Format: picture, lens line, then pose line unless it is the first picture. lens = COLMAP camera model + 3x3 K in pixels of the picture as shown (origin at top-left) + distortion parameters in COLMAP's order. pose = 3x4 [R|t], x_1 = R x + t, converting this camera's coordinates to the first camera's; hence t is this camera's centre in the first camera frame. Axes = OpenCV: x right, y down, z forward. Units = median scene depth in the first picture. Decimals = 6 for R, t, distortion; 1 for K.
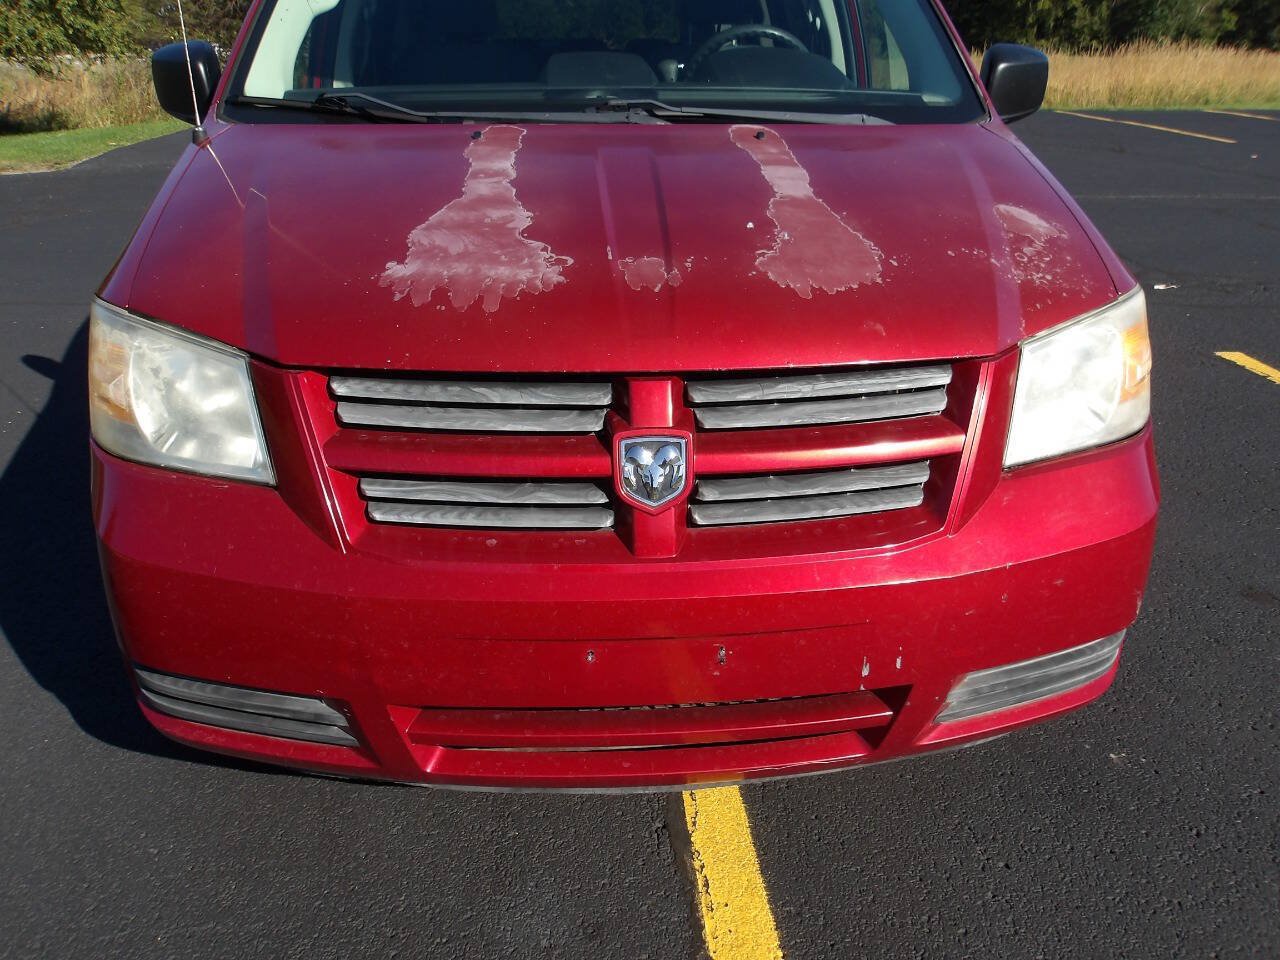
lens RADIAL K [[1058.1, 0, 638.8], [0, 1058.1, 480.1], [0, 0, 1]] dist [-0.001695, 0.007206]
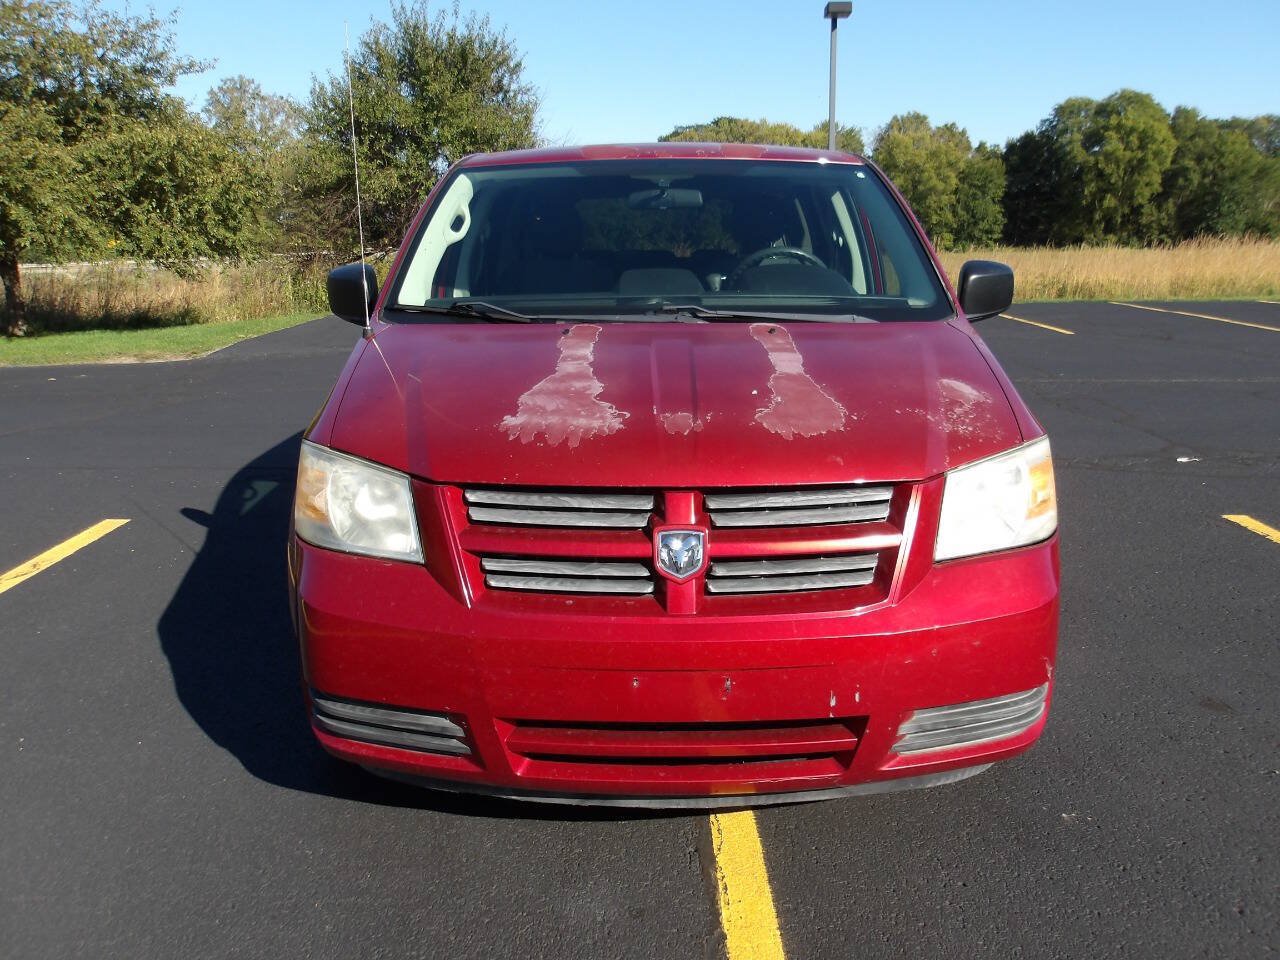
lens RADIAL K [[1058.1, 0, 639.2], [0, 1058.1, 486.6], [0, 0, 1]] dist [-0.001695, 0.007206]
pose [[0.997339, 0.006702, -0.072595, 0.050673], [-0.018466, 0.986516, -0.162618, 0.112865], [0.070527, 0.163526, 0.984015, -0.372491]]
